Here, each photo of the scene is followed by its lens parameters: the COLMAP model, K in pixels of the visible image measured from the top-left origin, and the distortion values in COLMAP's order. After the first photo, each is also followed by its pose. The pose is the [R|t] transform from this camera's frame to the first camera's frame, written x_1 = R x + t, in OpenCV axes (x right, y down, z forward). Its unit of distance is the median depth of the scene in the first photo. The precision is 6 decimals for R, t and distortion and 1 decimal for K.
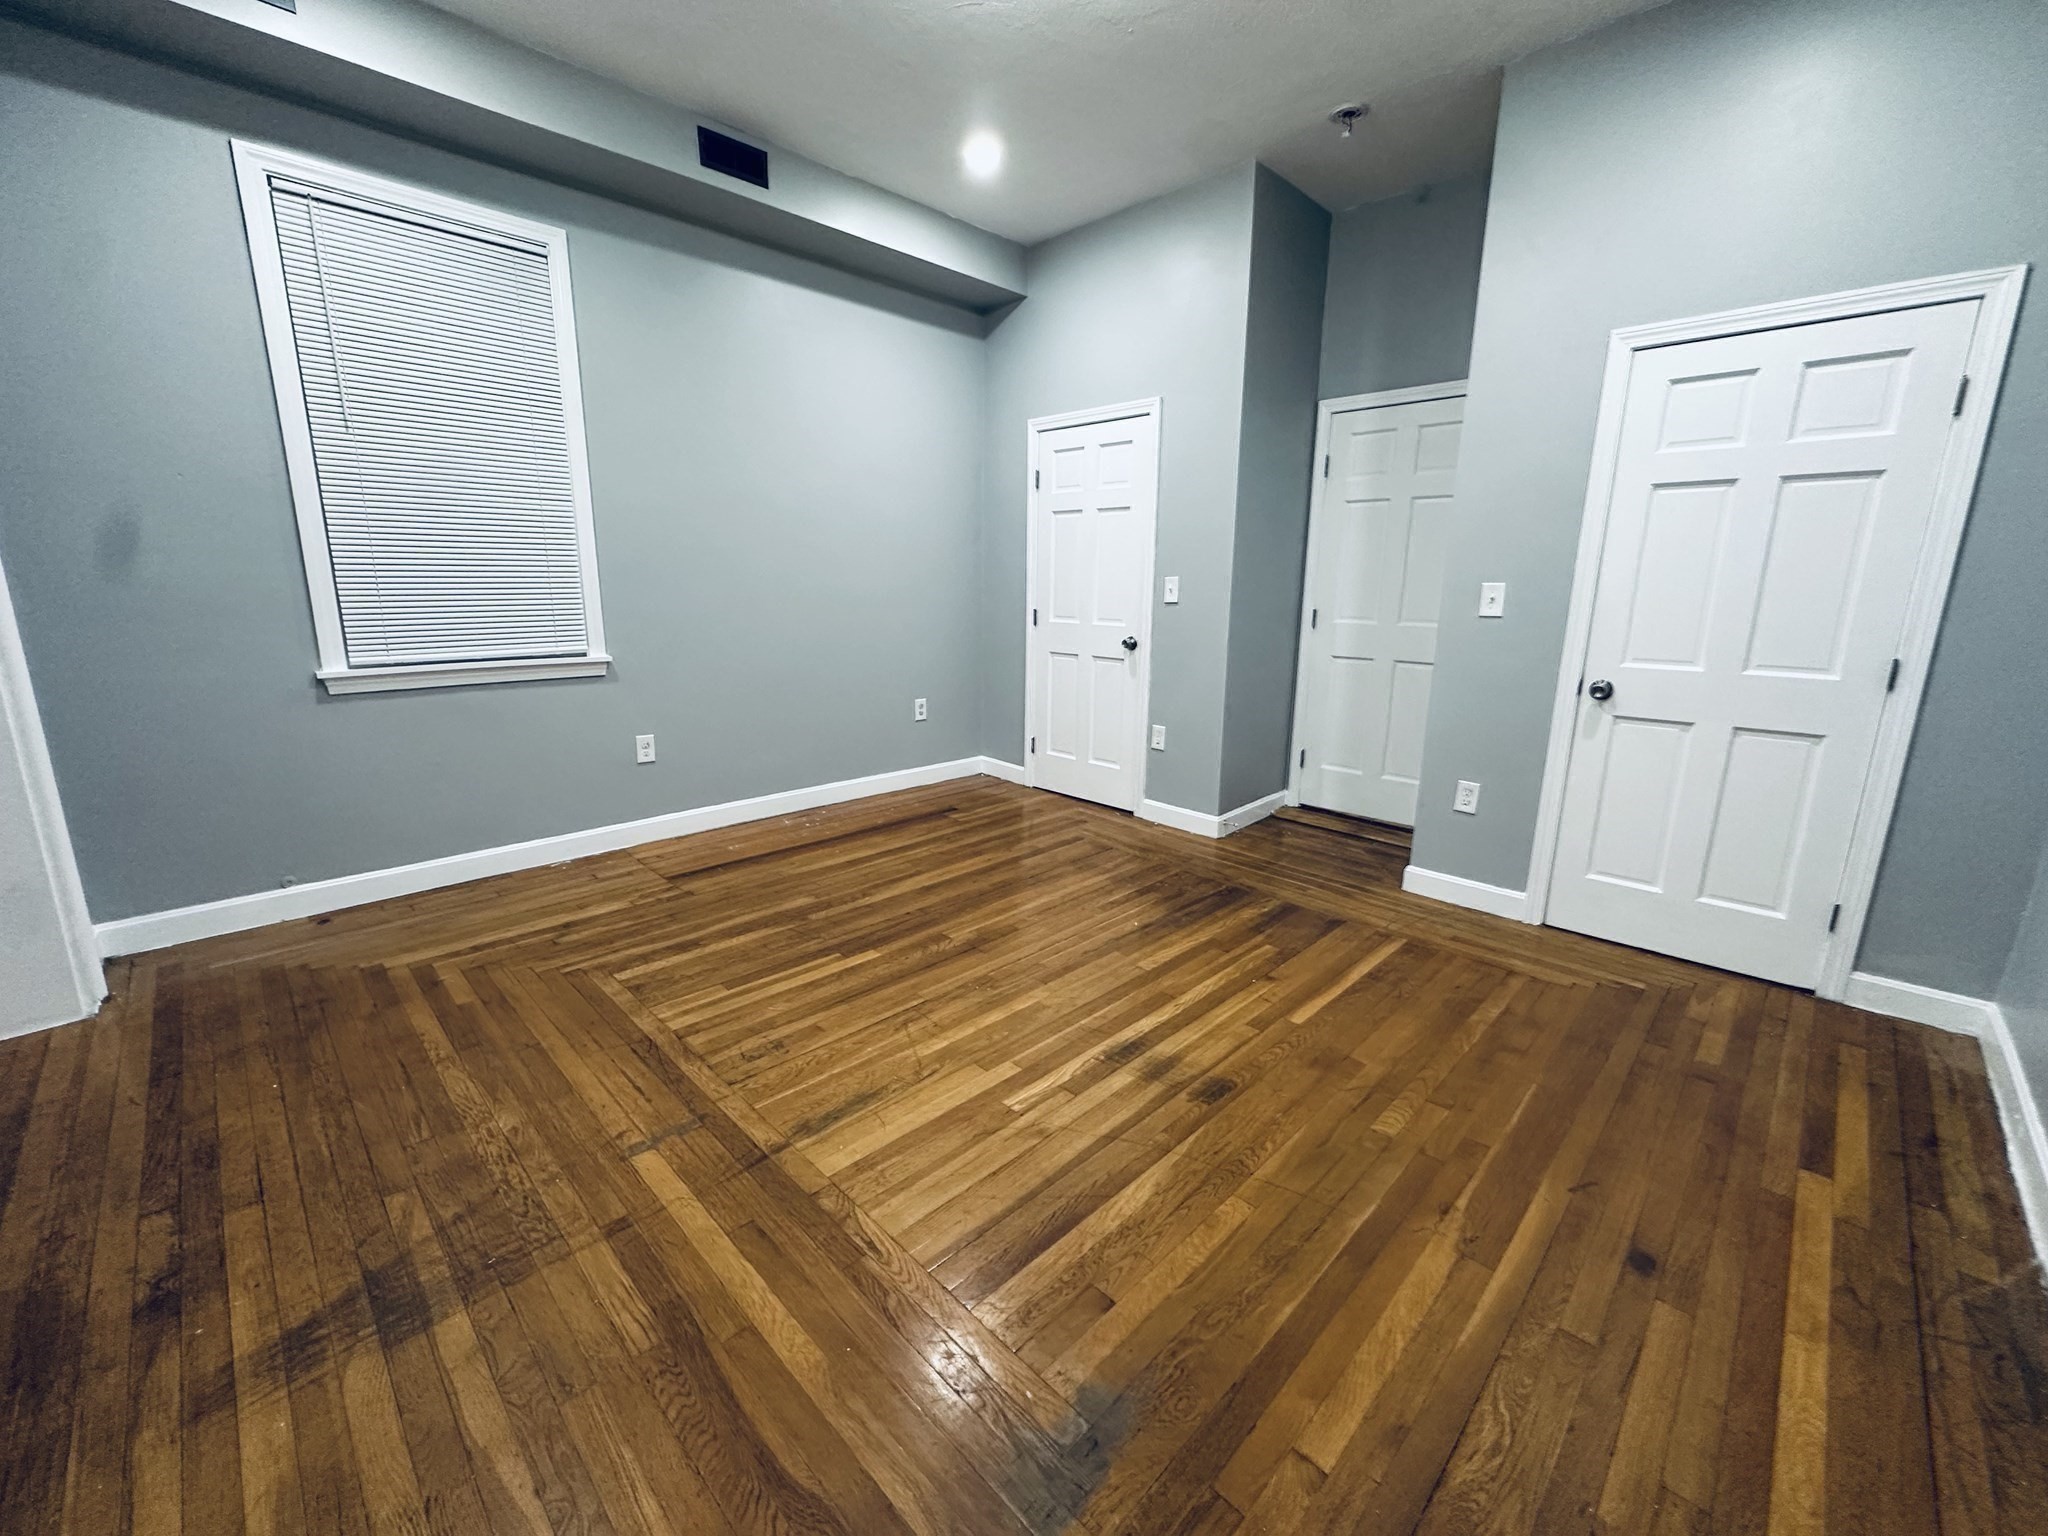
lens RADIAL K [[816.1, 0, 1022.6], [0, 816.1, 770.8], [0, 0, 1]] dist [-0.003602, 0.000472]
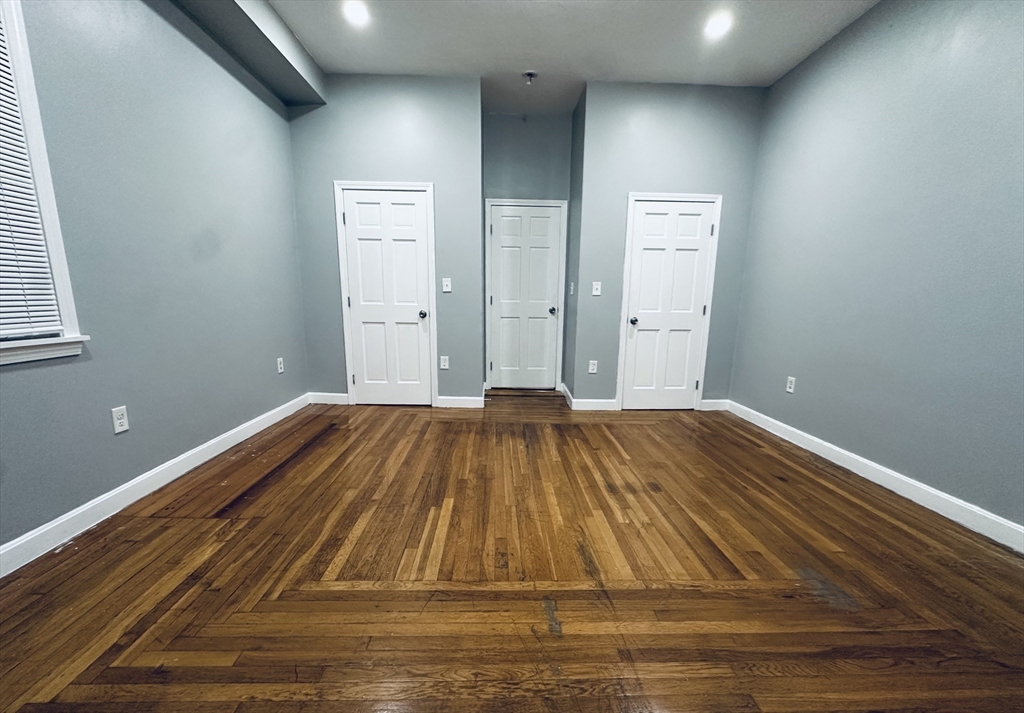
lens RADIAL K [[421.7, 0, 511.9], [0, 421.7, 385.3], [0, 0, 1]] dist [-0.002810, 0.000022]
pose [[0.686987, -0.149416, 0.711143, -0.623072], [0.158576, 0.985872, 0.053949, -0.024220], [-0.709156, 0.075709, 0.700975, 0.288338]]
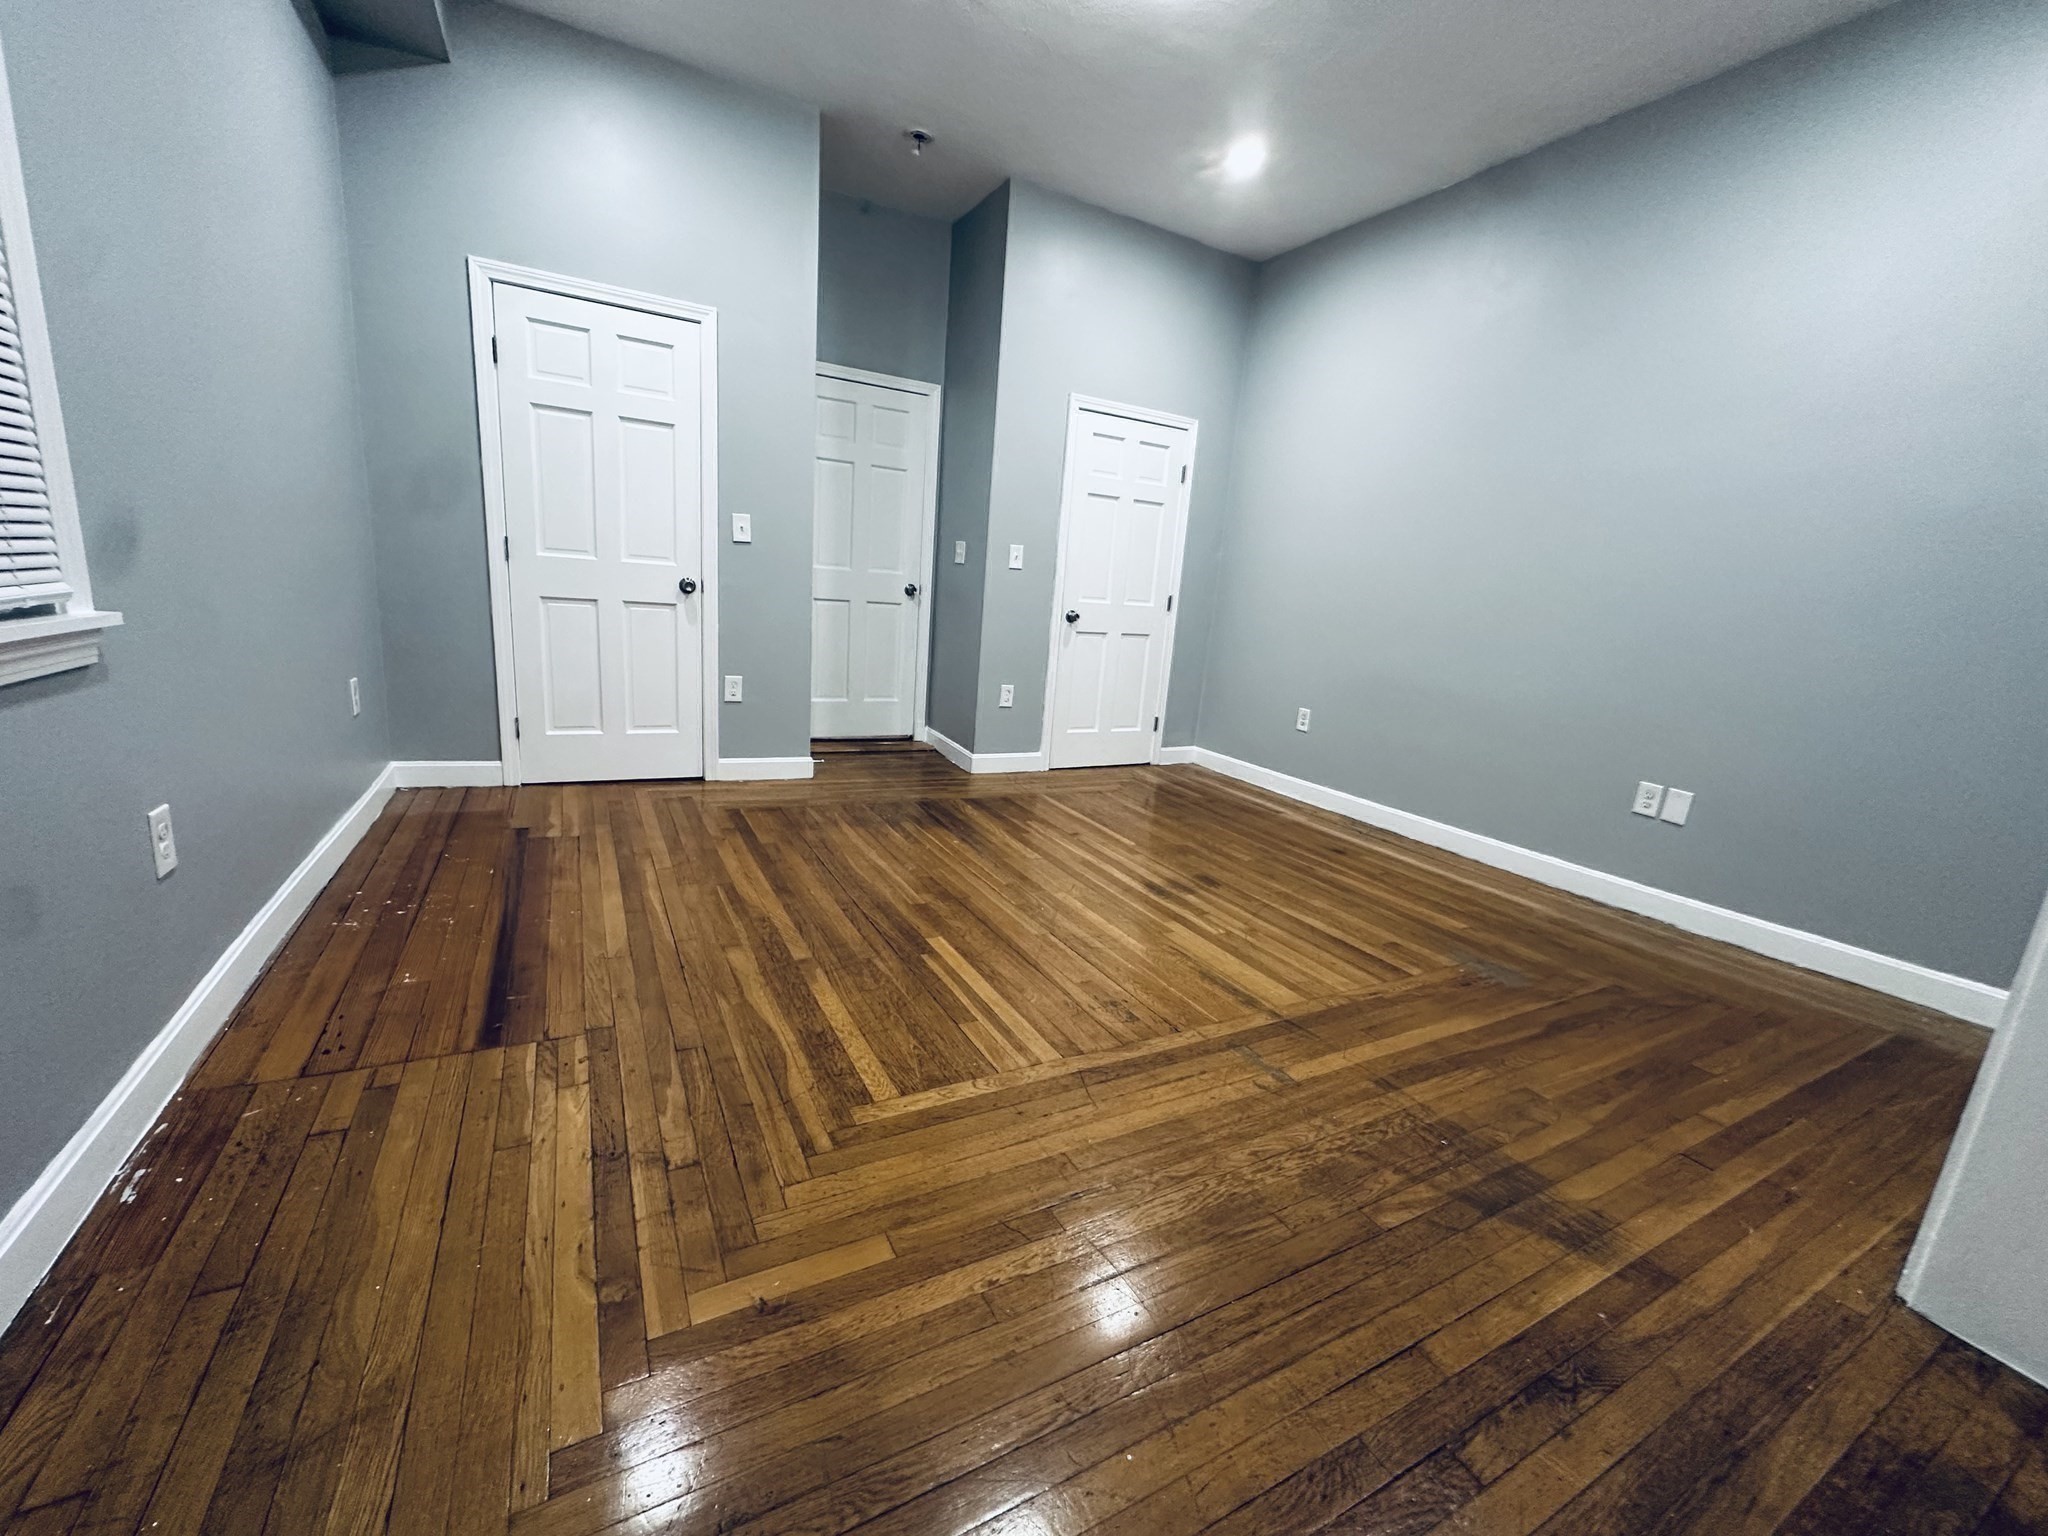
lens RADIAL K [[816.1, 0, 1022.6], [0, 816.1, 770.8], [0, 0, 1]] dist [-0.003602, 0.000472]
pose [[0.294322, -0.205224, 0.933412, -0.890108], [0.144456, 0.975004, 0.168819, -0.084847], [-0.944726, 0.085149, 0.316611, 0.580800]]
